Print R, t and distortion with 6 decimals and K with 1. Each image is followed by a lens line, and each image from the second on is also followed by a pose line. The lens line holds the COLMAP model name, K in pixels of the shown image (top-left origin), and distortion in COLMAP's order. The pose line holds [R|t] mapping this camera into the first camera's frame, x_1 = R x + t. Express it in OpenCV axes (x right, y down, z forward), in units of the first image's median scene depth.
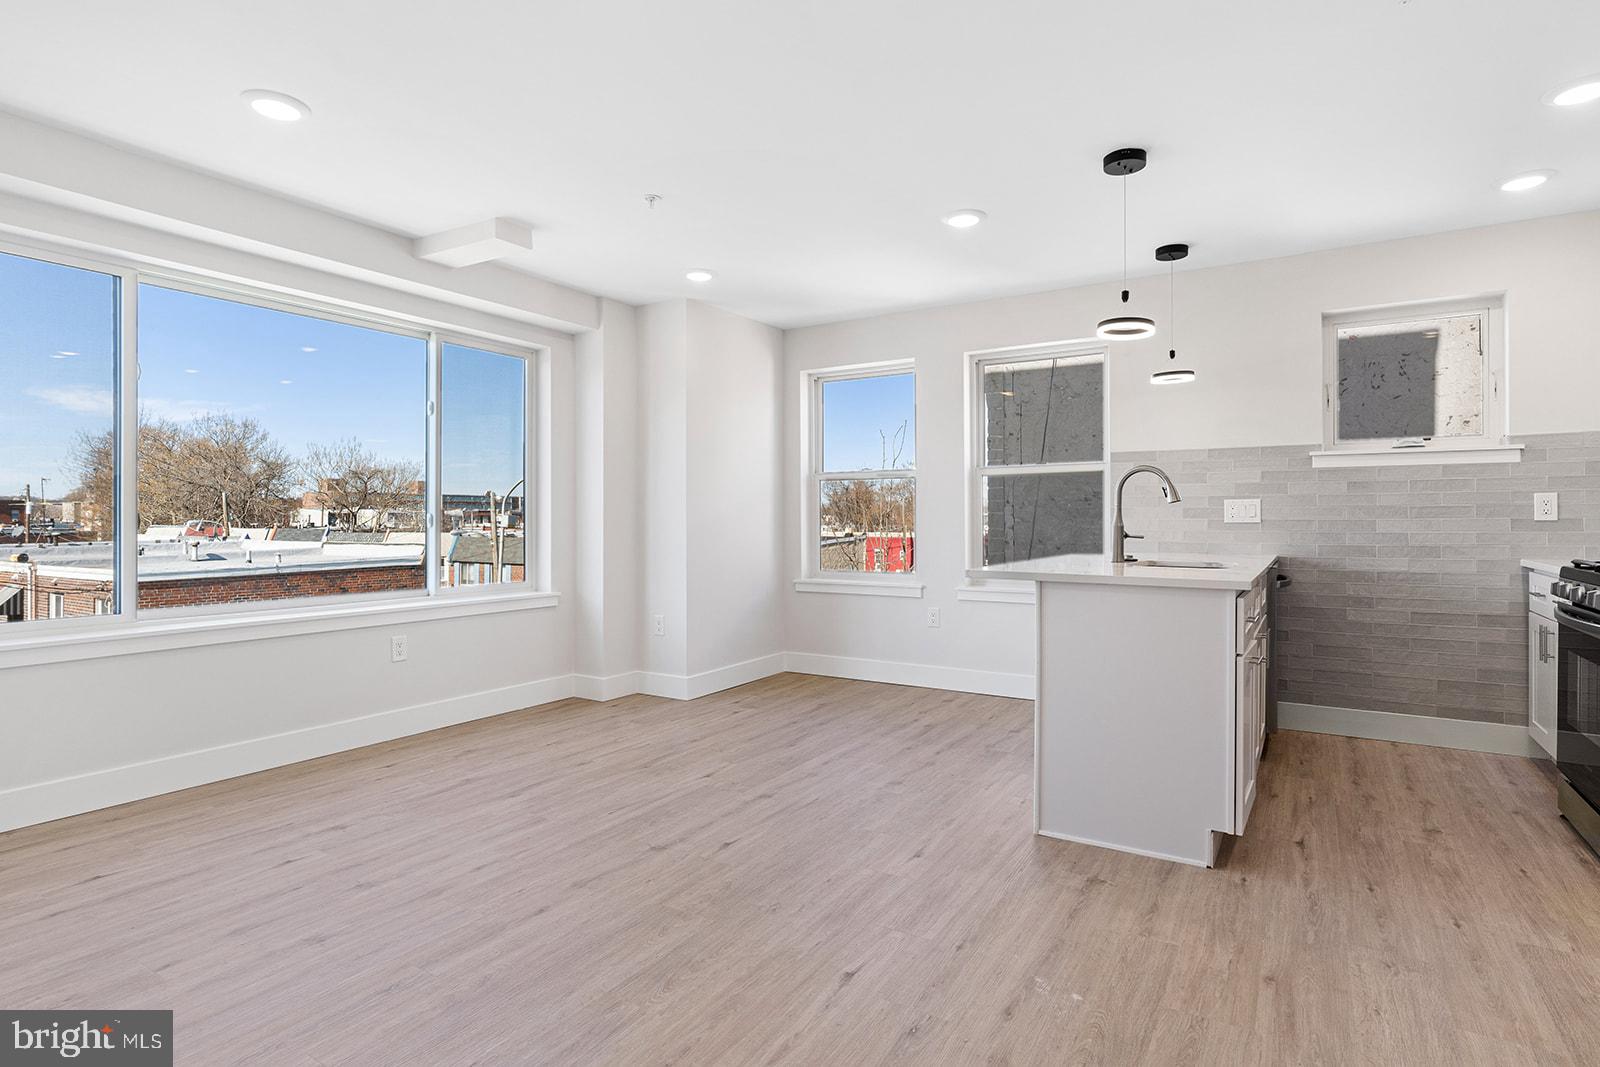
lens RADIAL K [[831.5, 0, 803.6], [0, 831.5, 504.2], [0, 0, 1]] dist [-0.005033, 0.003037]
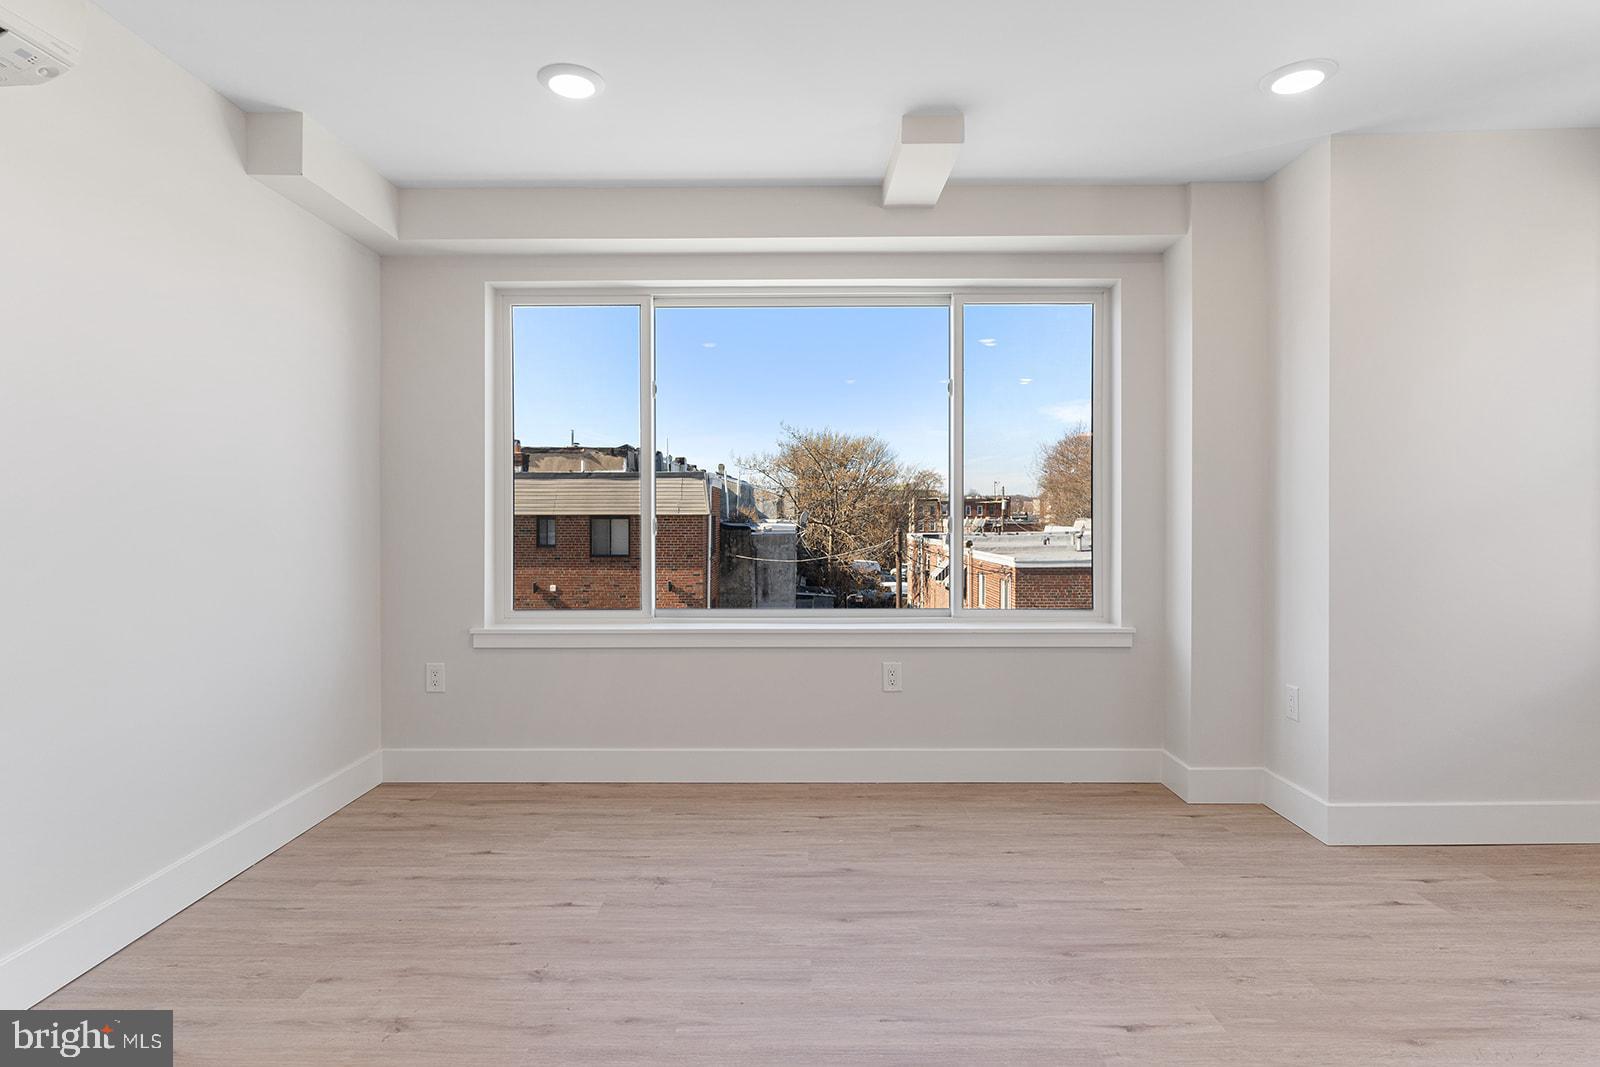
lens RADIAL K [[831.5, 0, 788.9], [0, 831.5, 523.6], [0, 0, 1]] dist [-0.005033, 0.003037]
pose [[0.517204, 0.007923, -0.855825, 0.194484], [0.019598, 0.999585, 0.021098, -0.003489], [0.855638, -0.027684, 0.516834, 0.501024]]
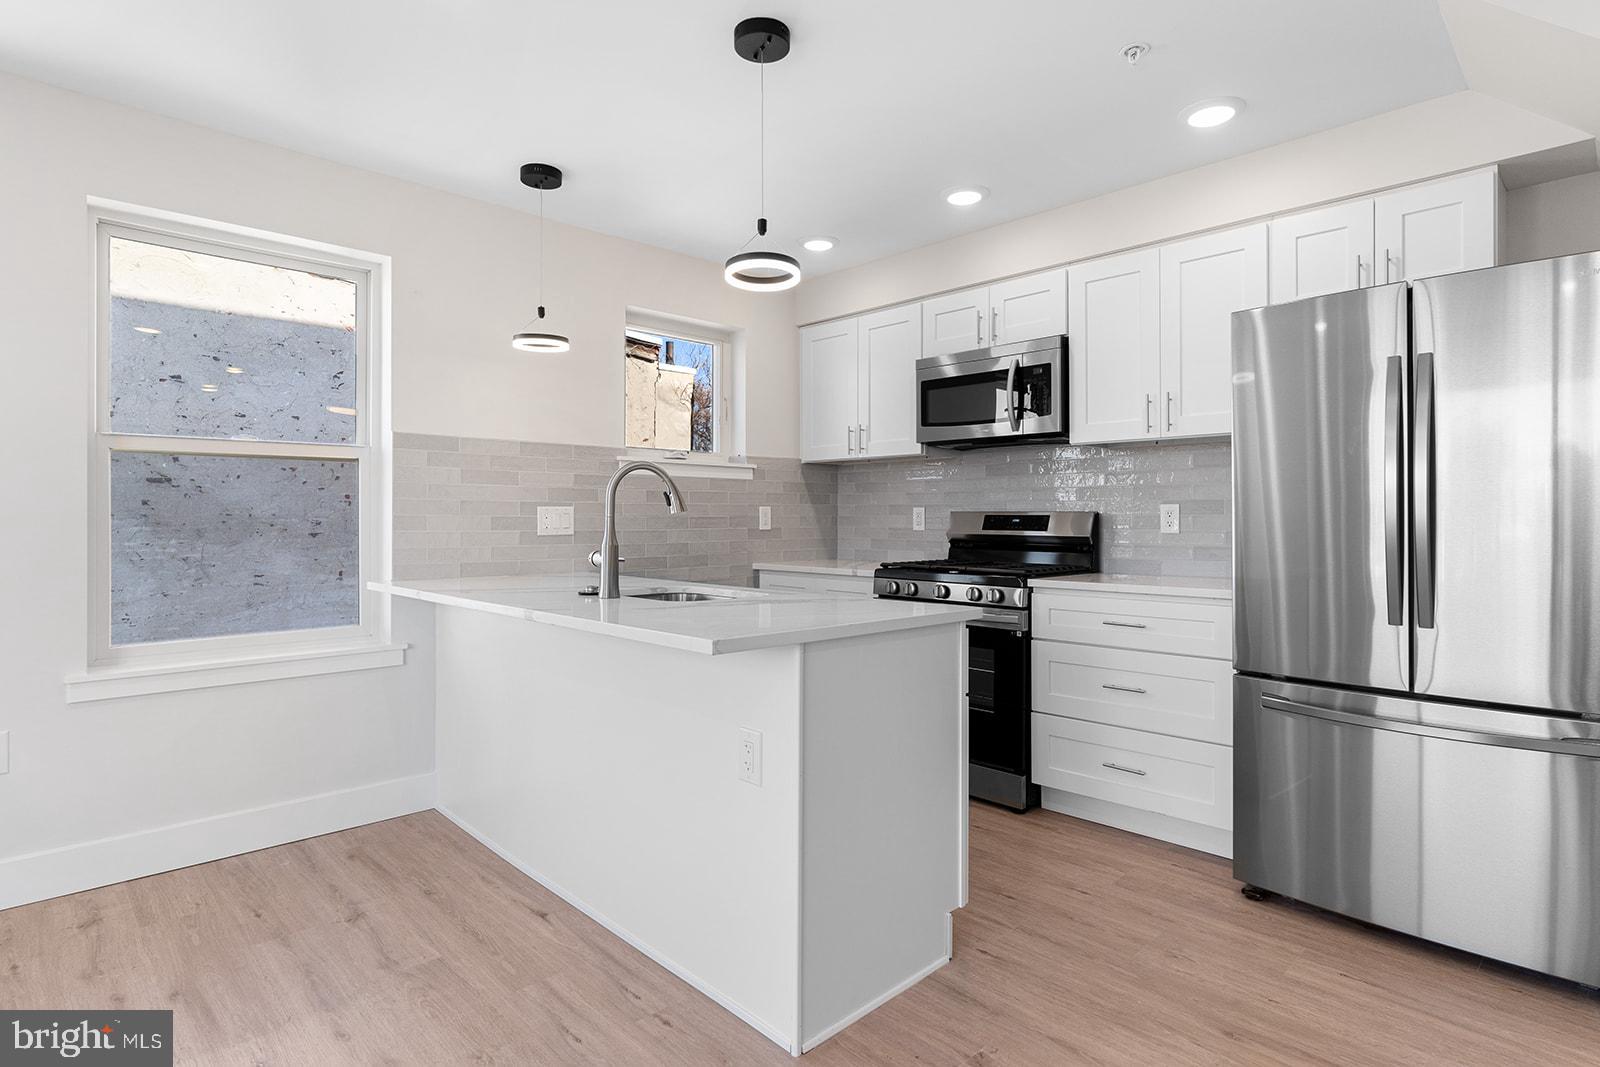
lens RADIAL K [[831.5, 0, 794.6], [0, 831.5, 512.6], [0, 0, 1]] dist [-0.005033, 0.003037]
pose [[0.254519, 0.006991, 0.967043, -0.236434], [-0.016864, 0.999854, -0.002789, -0.002102], [-0.966921, -0.015598, 0.254599, 0.624754]]
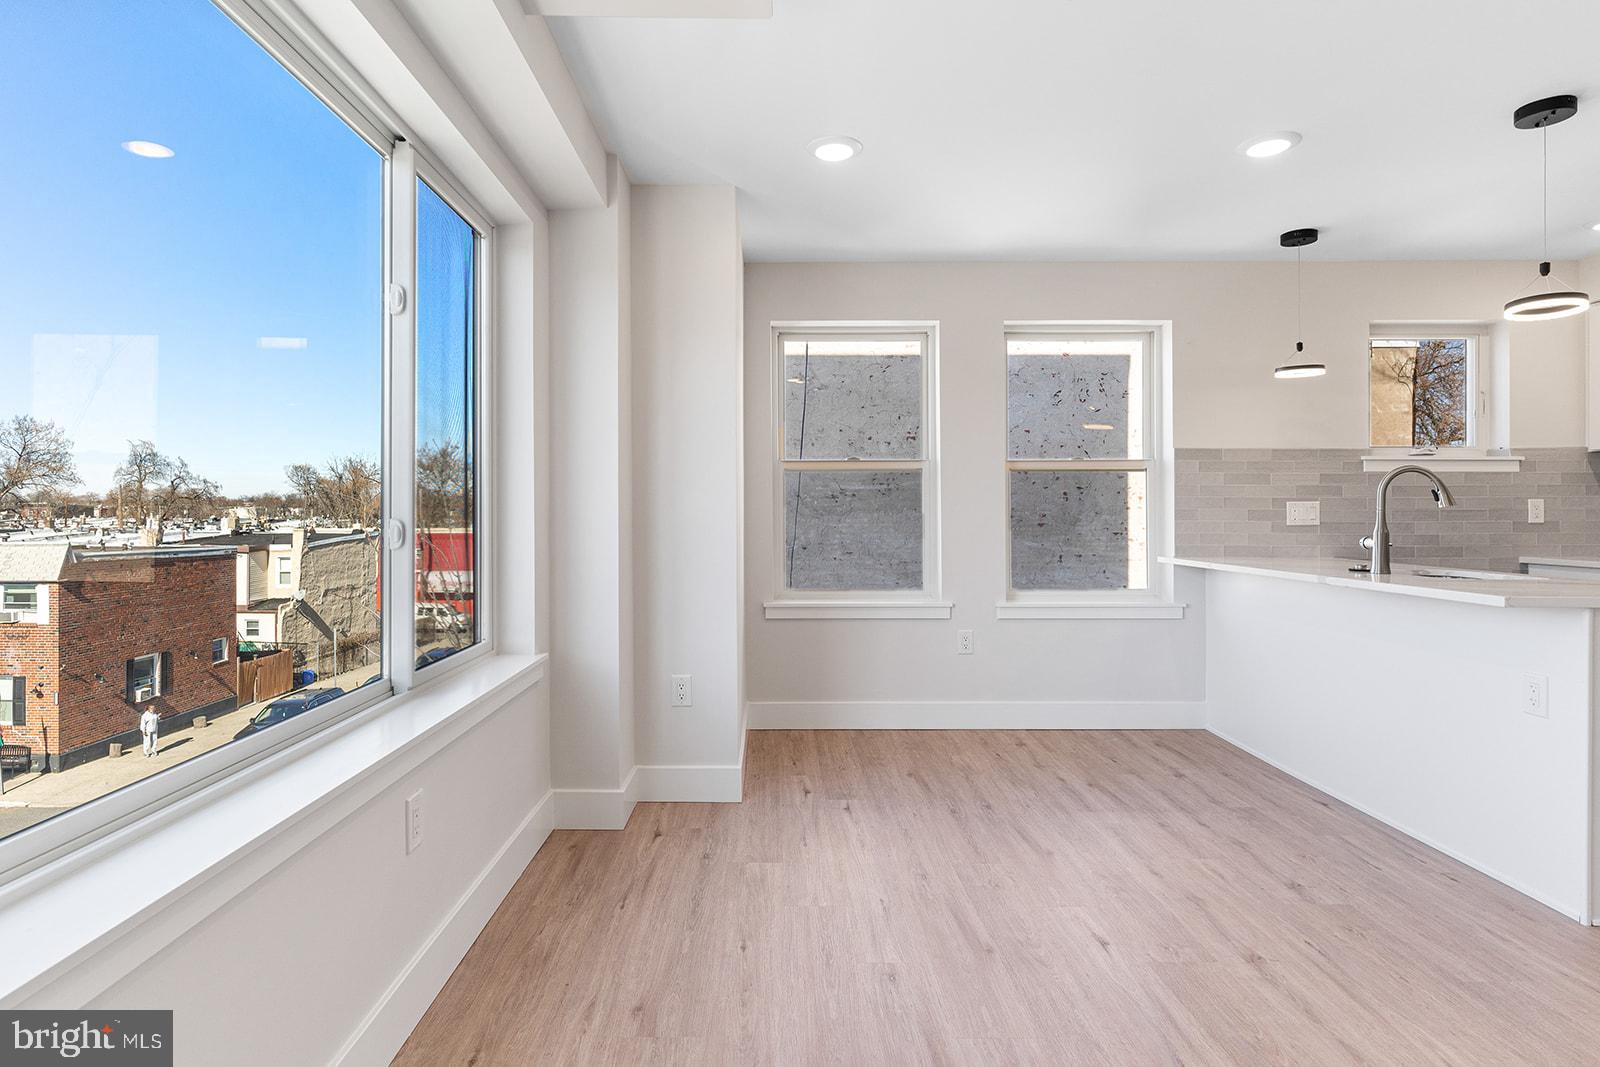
lens RADIAL K [[831.5, 0, 783.2], [0, 831.5, 512.3], [0, 0, 1]] dist [-0.005033, 0.003037]
pose [[0.850567, -0.001318, 0.525866, -0.582839], [-0.007976, 0.999849, 0.015407, -0.004084], [-0.525807, -0.017299, 0.850428, 0.540024]]
